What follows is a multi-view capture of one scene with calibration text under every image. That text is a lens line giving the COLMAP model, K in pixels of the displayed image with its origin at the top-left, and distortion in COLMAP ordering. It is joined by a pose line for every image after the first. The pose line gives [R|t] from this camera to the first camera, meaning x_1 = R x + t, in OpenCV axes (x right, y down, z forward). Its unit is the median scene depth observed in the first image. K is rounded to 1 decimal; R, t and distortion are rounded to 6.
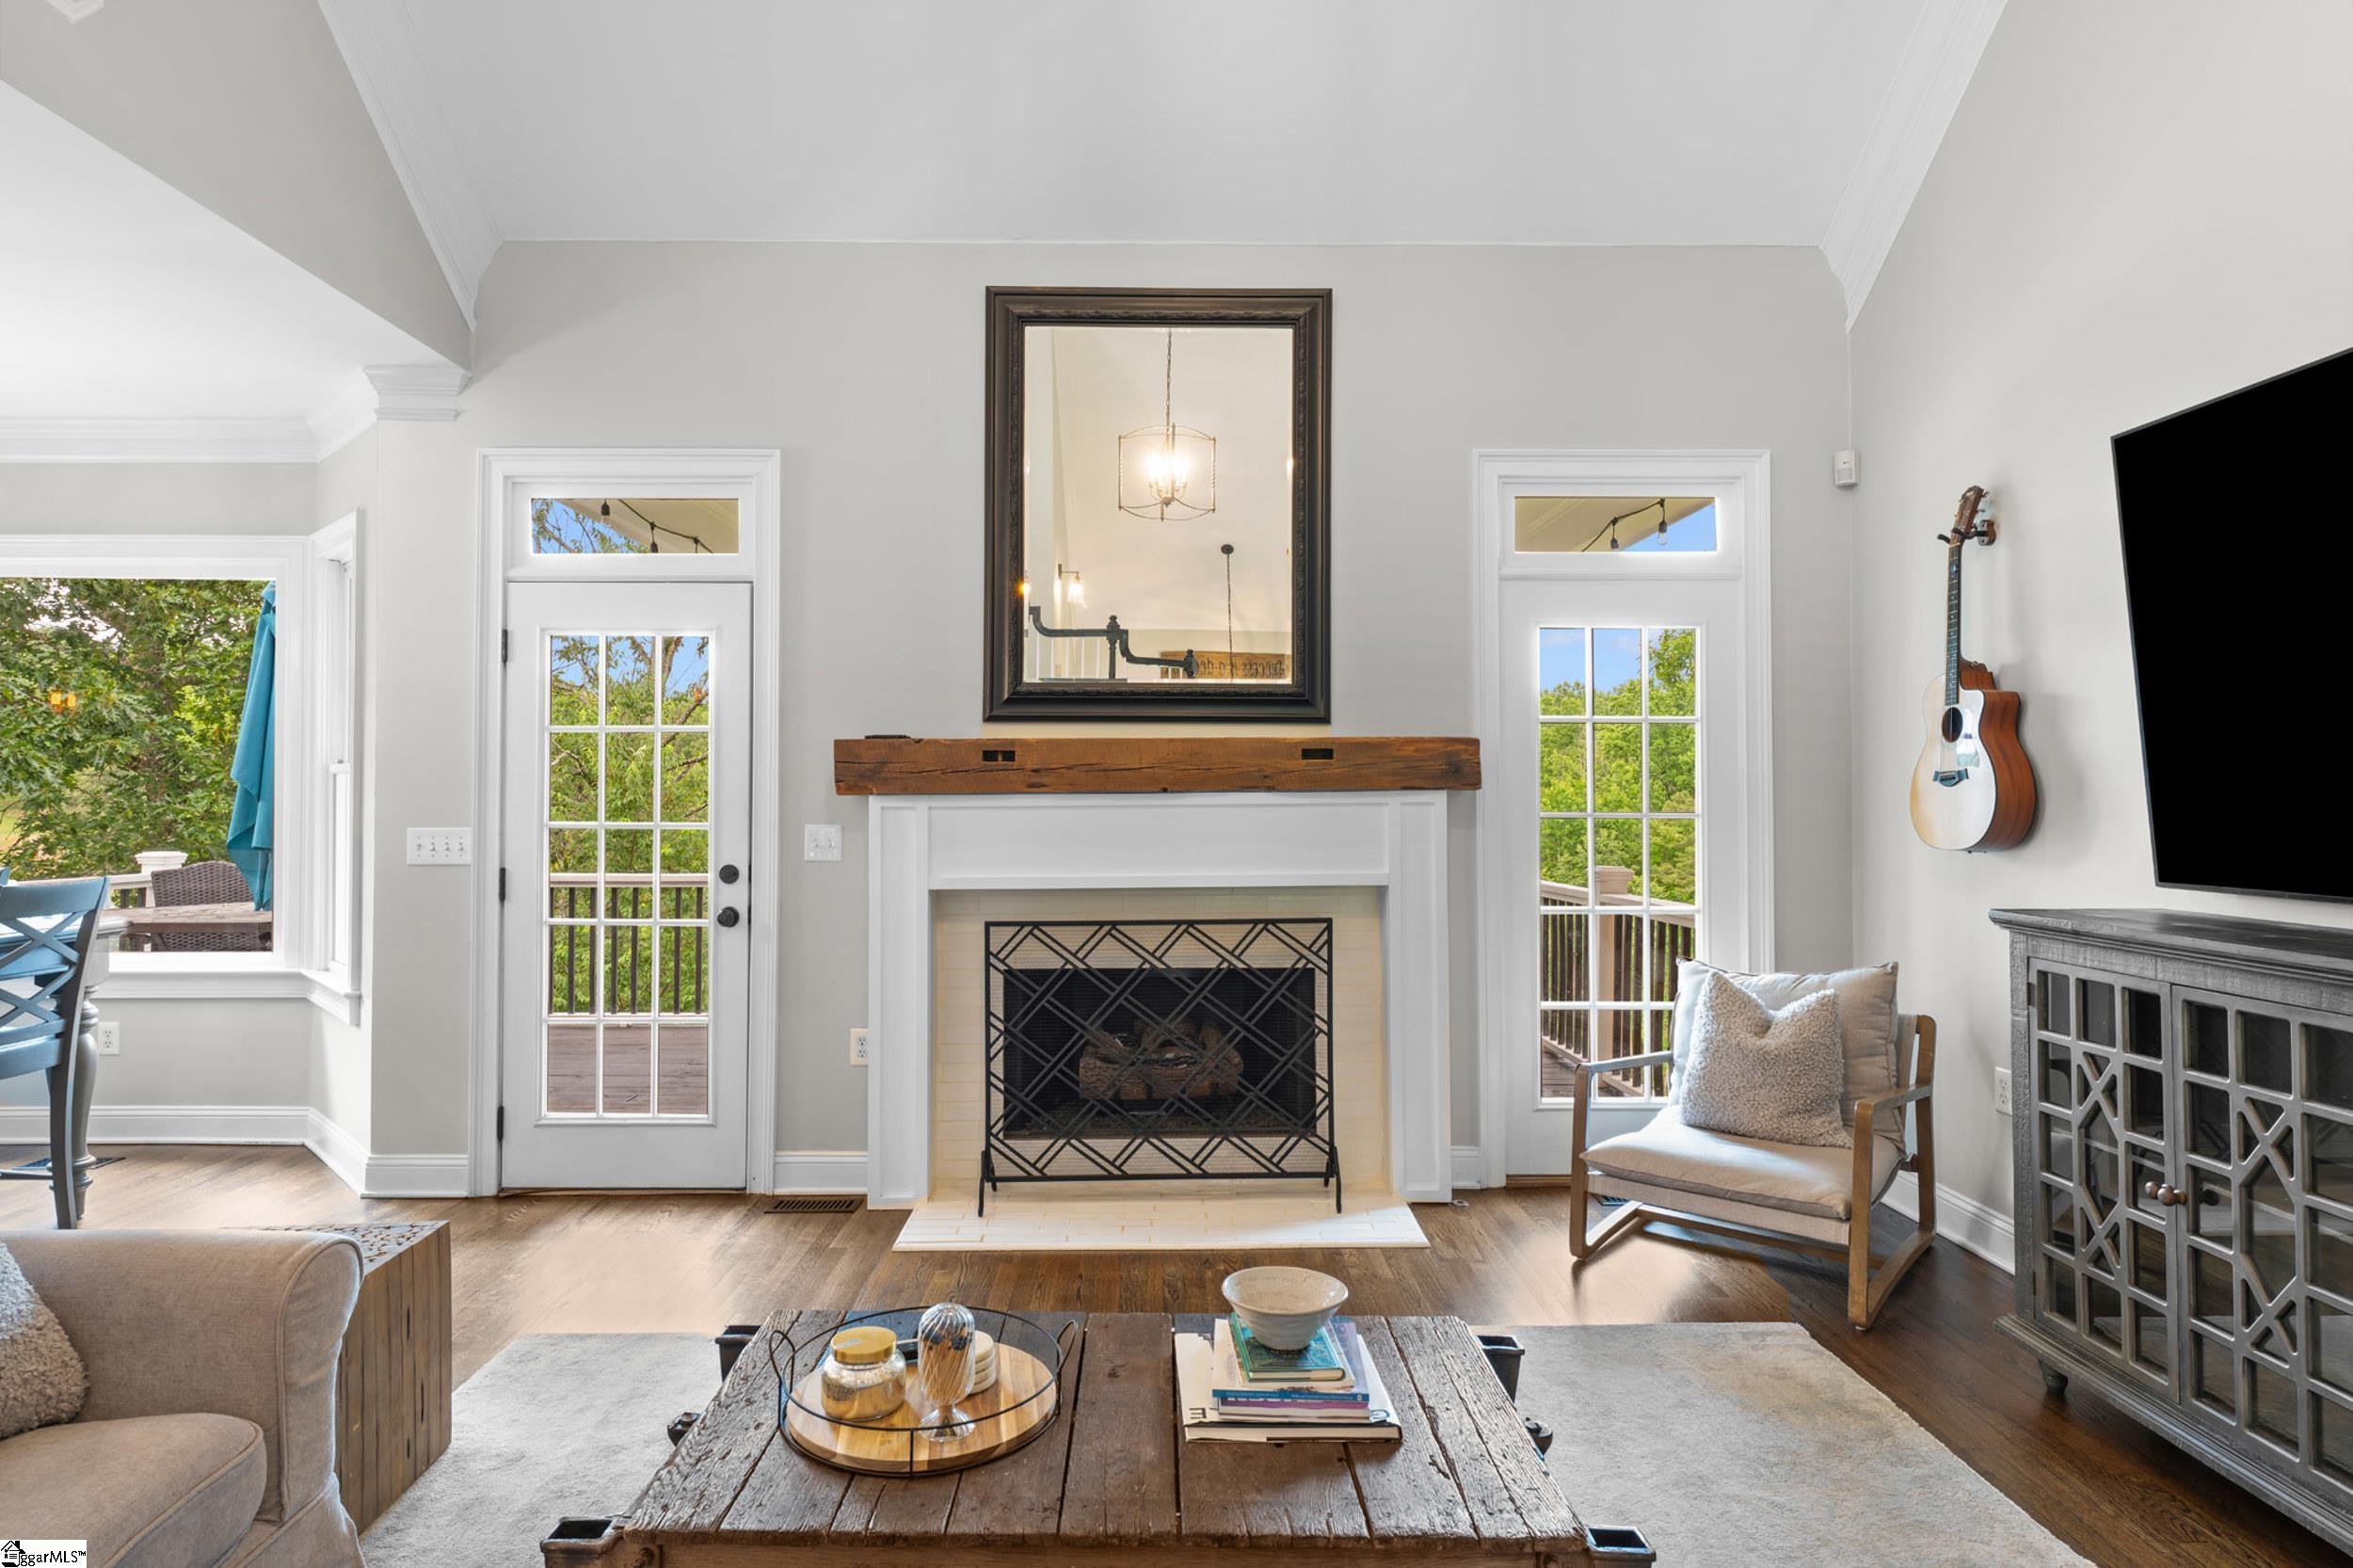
lens RADIAL K [[1313.5, 0, 1185.0], [0, 1313.5, 774.5], [0, 0, 1]] dist [0.005883, -0.001049]
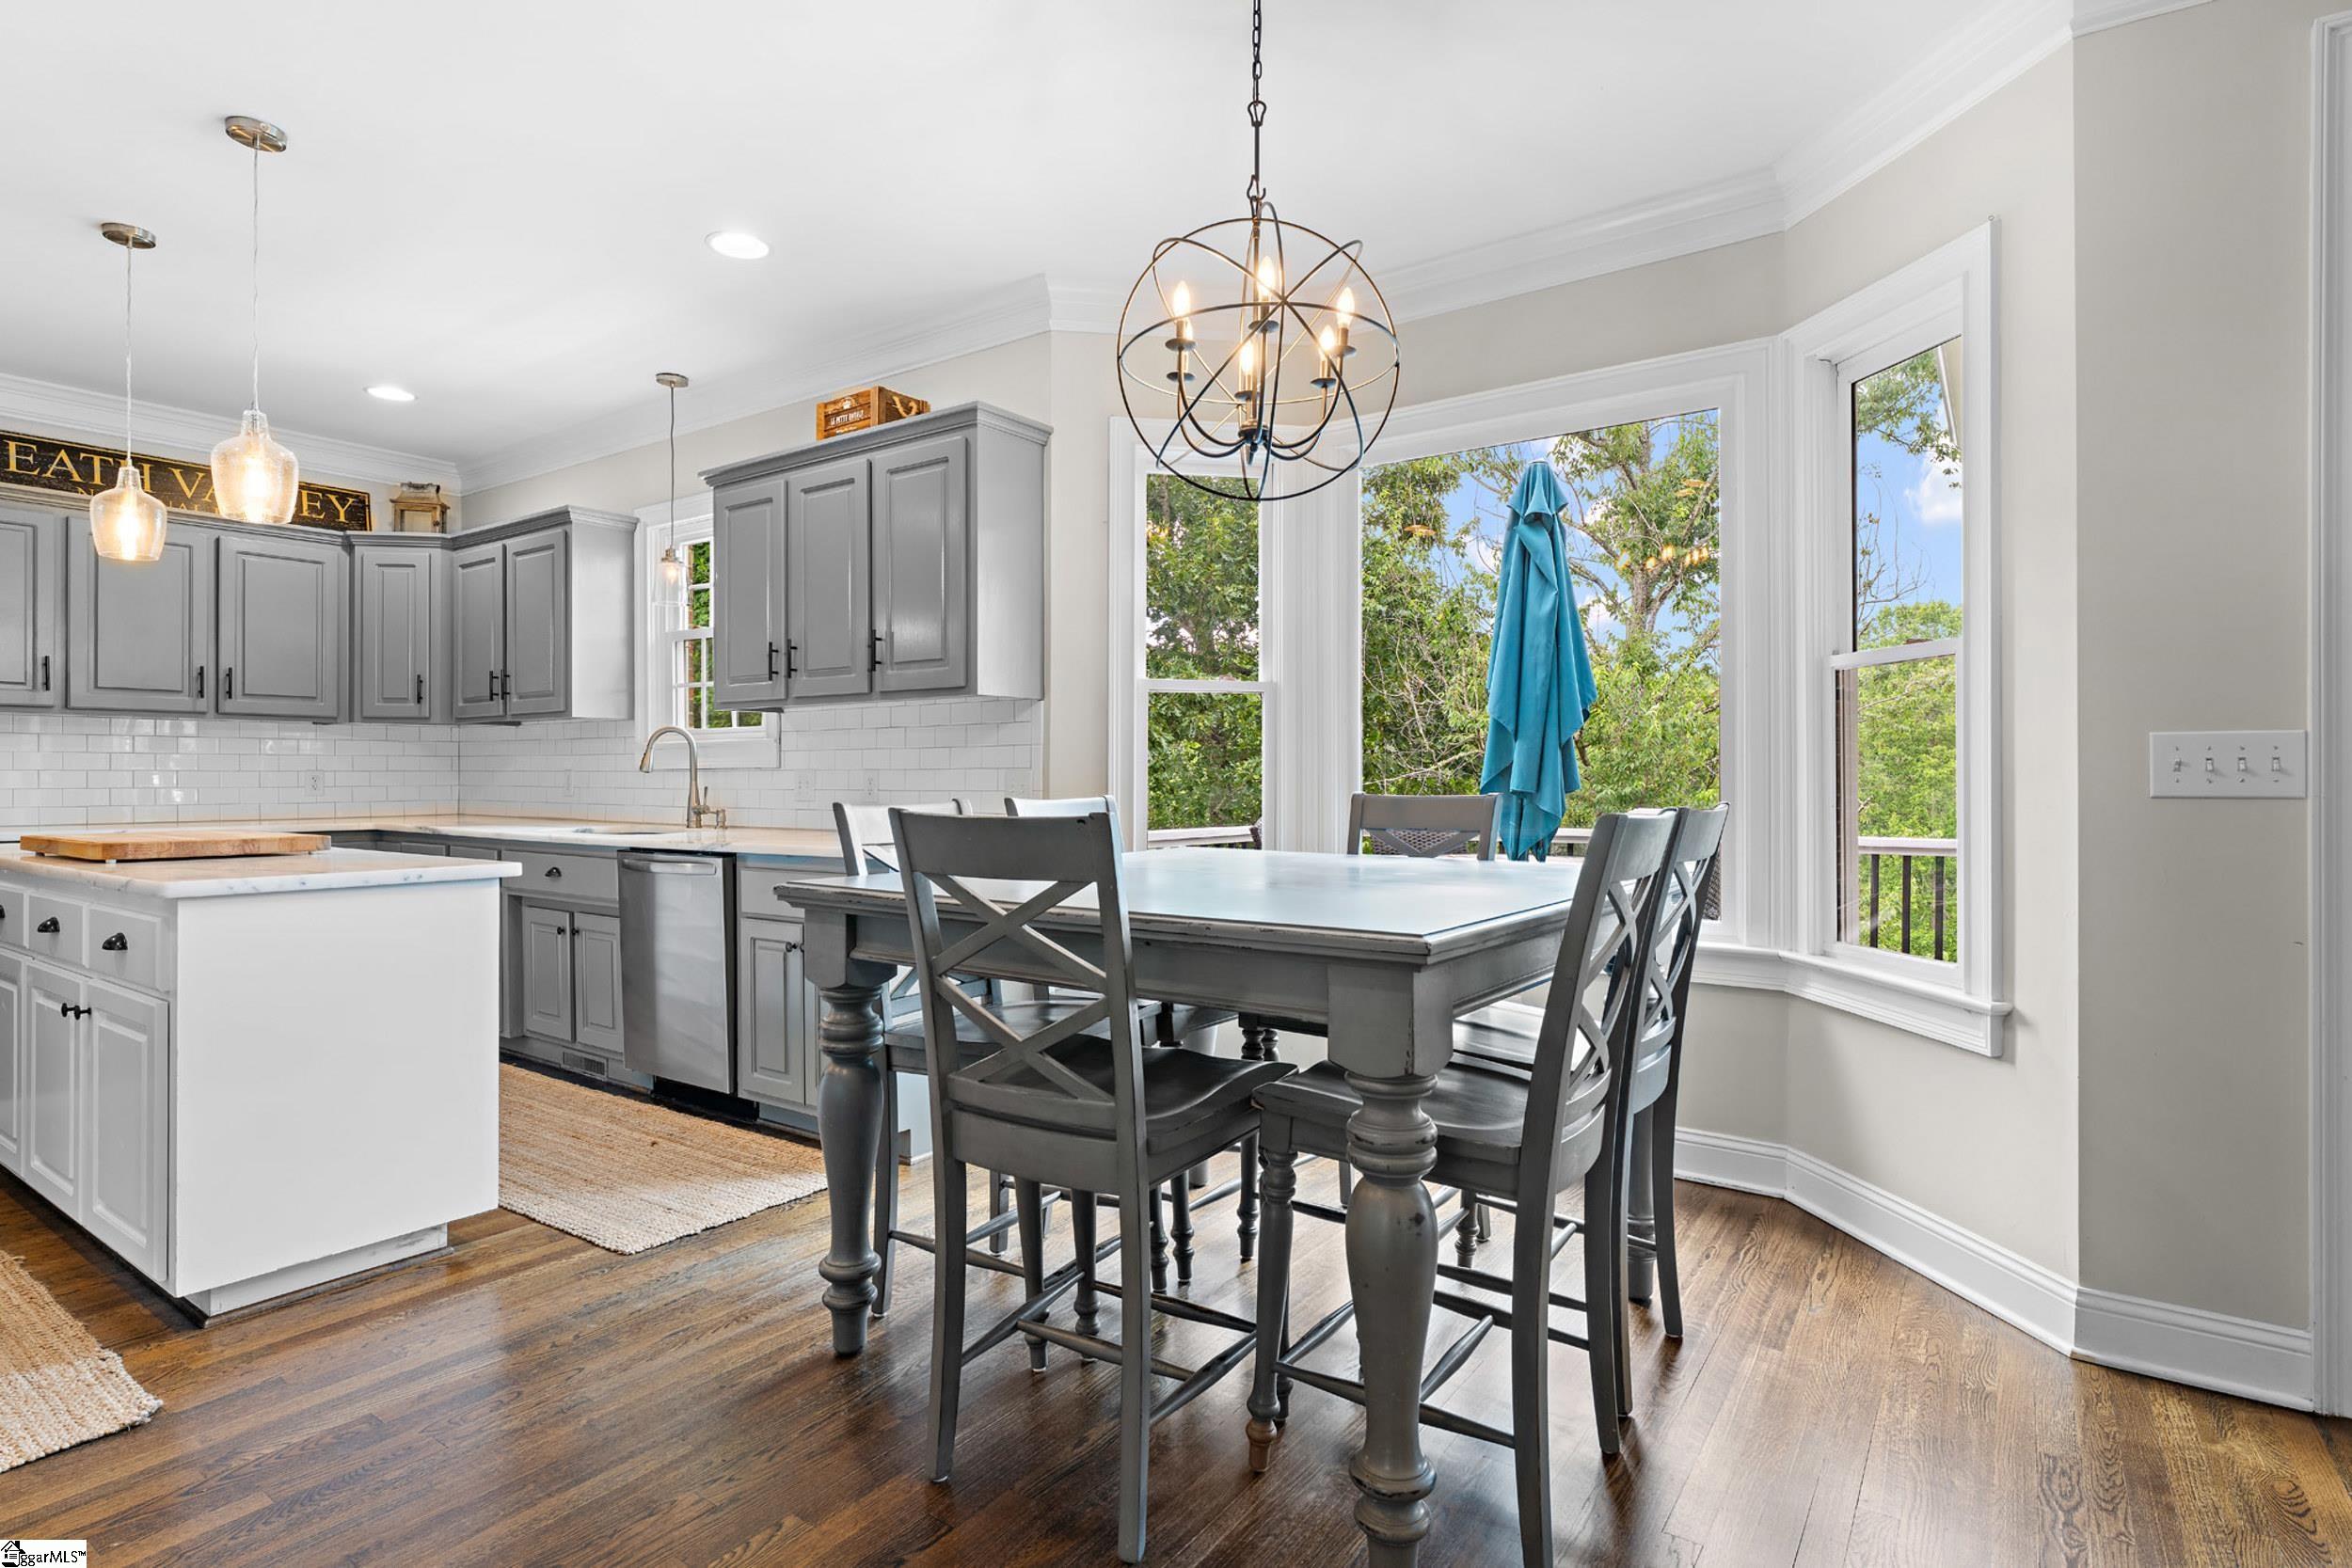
lens RADIAL K [[1154.6, 0, 1141.5], [0, 1154.6, 778.9], [0, 0, 1]] dist [0.000167, -0.001149]
pose [[0.805313, -0.000755, -0.592850, -0.652632], [0.009970, 0.999875, 0.012269, 0.050867], [0.592766, -0.015791, 0.805220, 0.339064]]
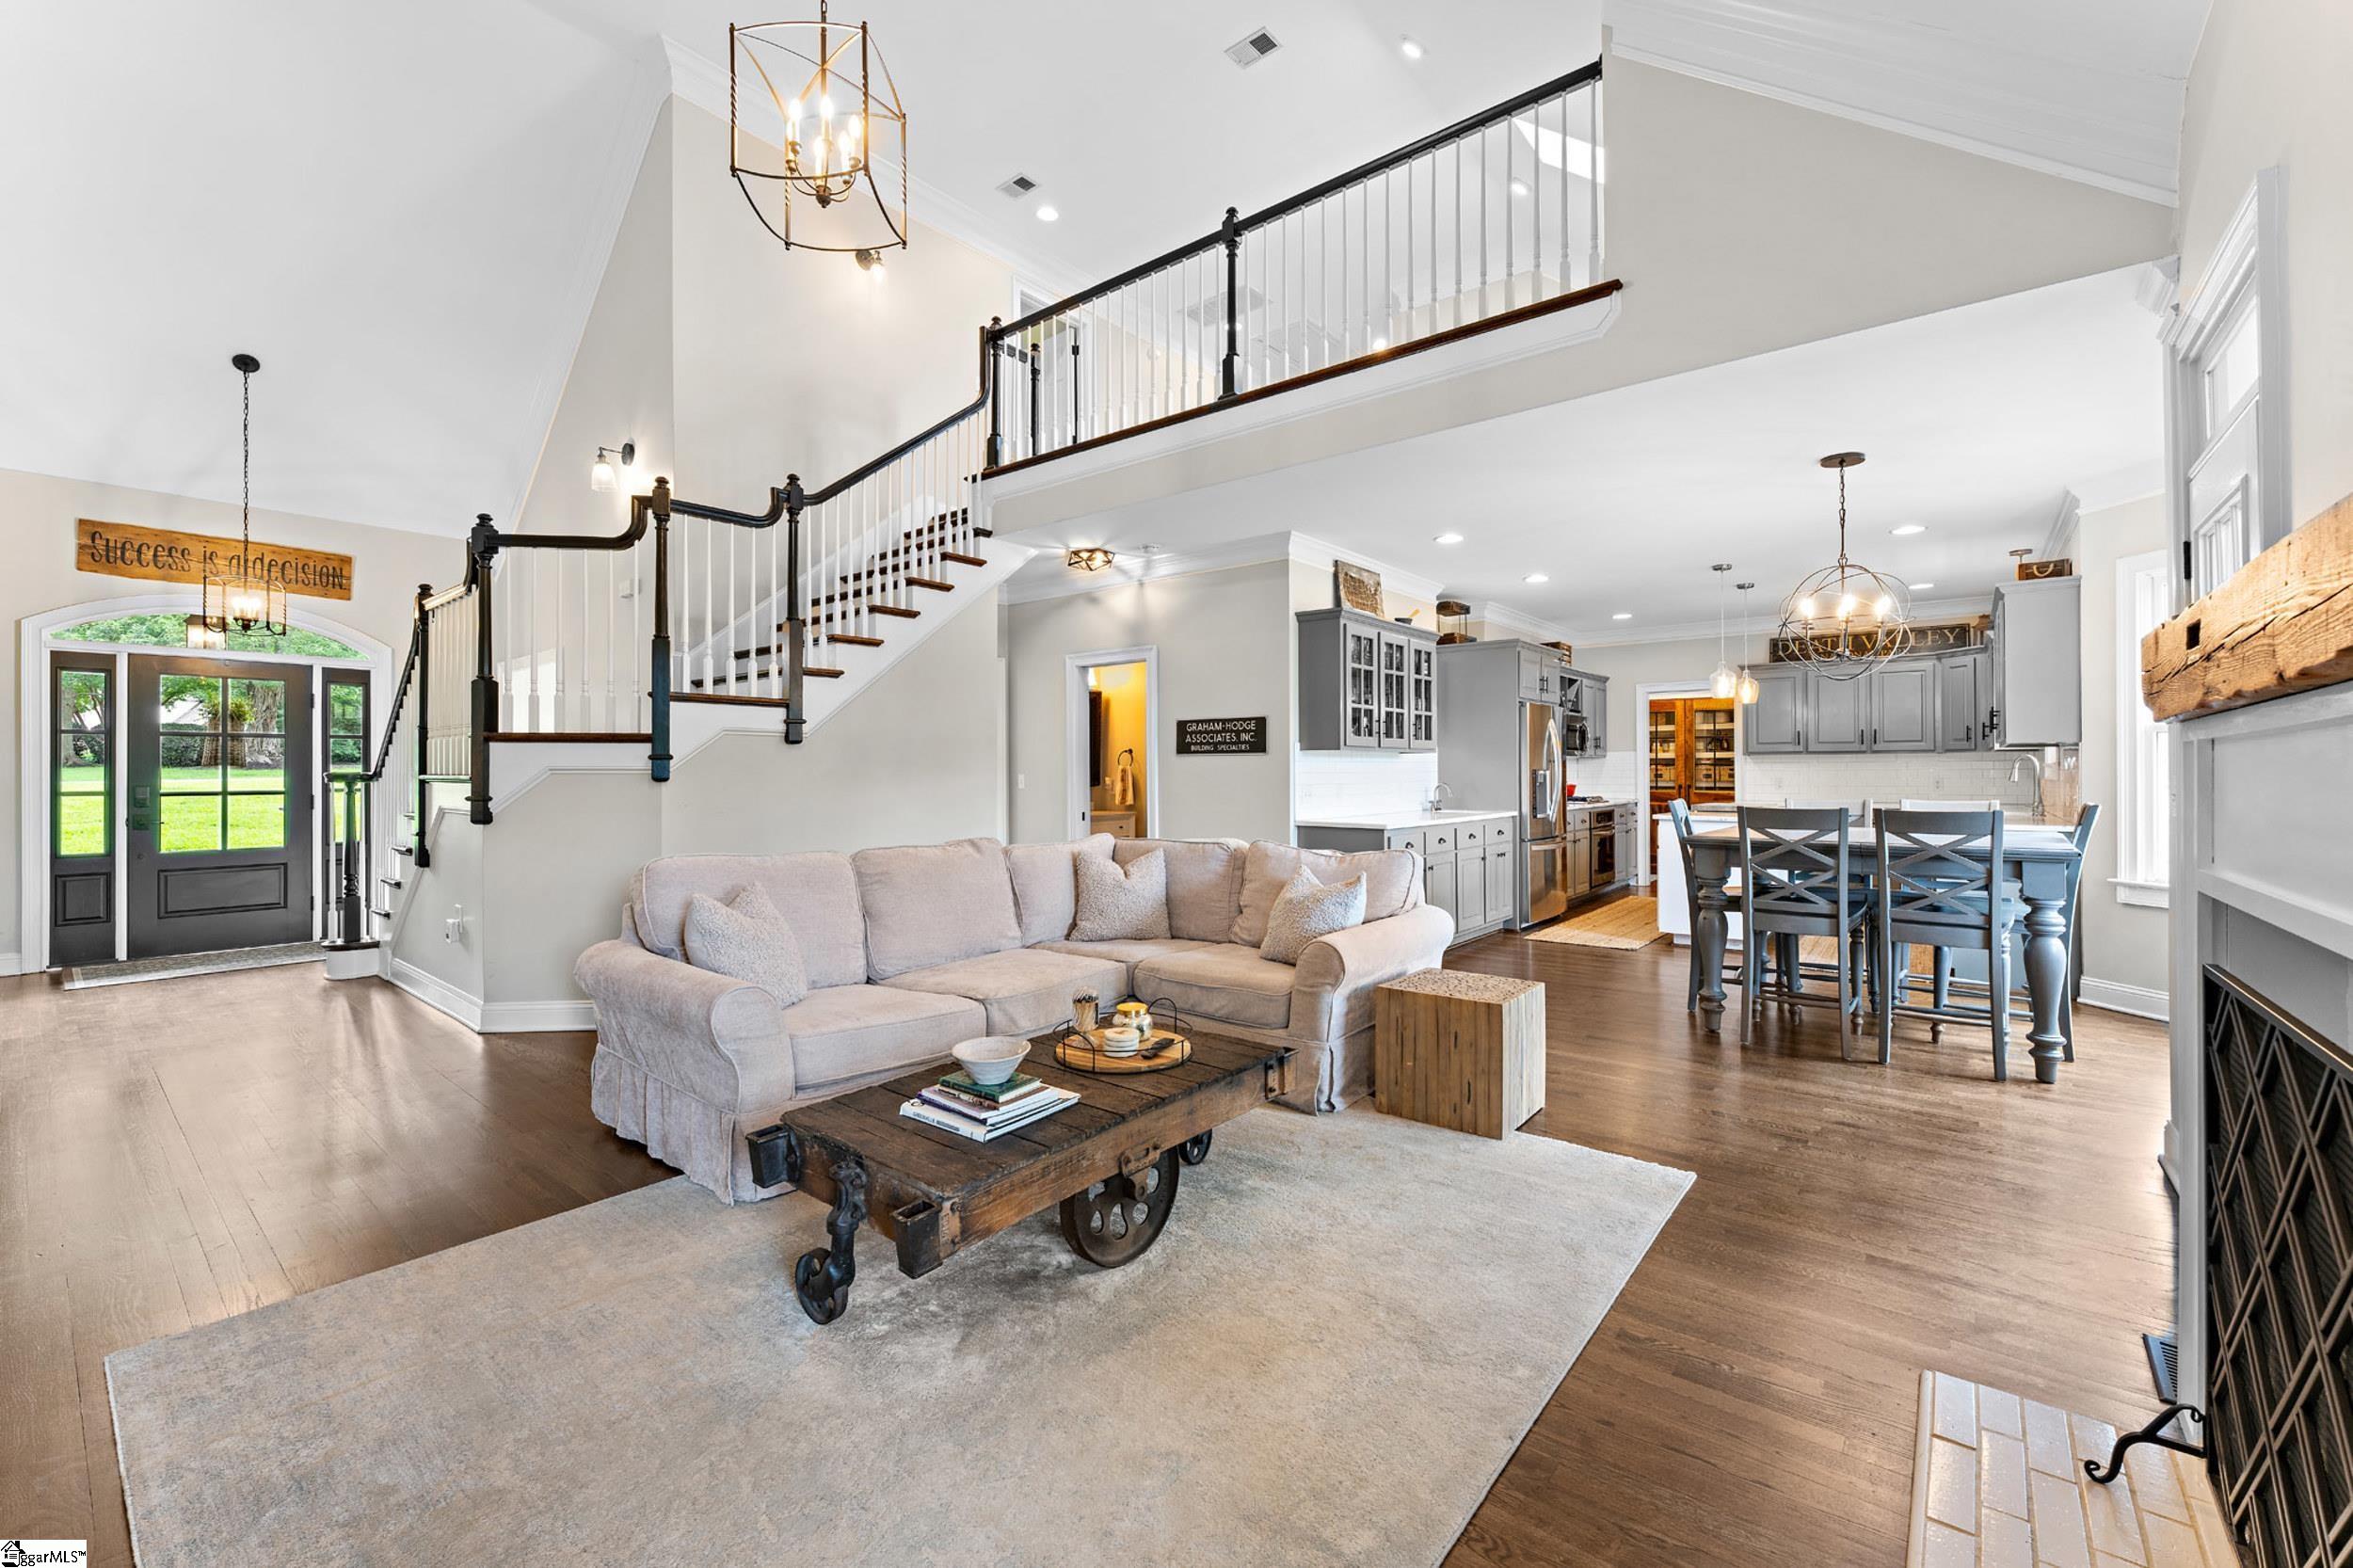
lens RADIAL K [[944.5, 0, 1184.8], [0, 944.5, 771.0], [0, 0, 1]] dist [0.000819, -0.001684]
pose [[-0.638894, 0.001022, -0.769294, 0.361448], [0.016330, 0.999792, -0.012233, 0.033378], [0.769121, -0.020378, -0.638778, 0.876494]]
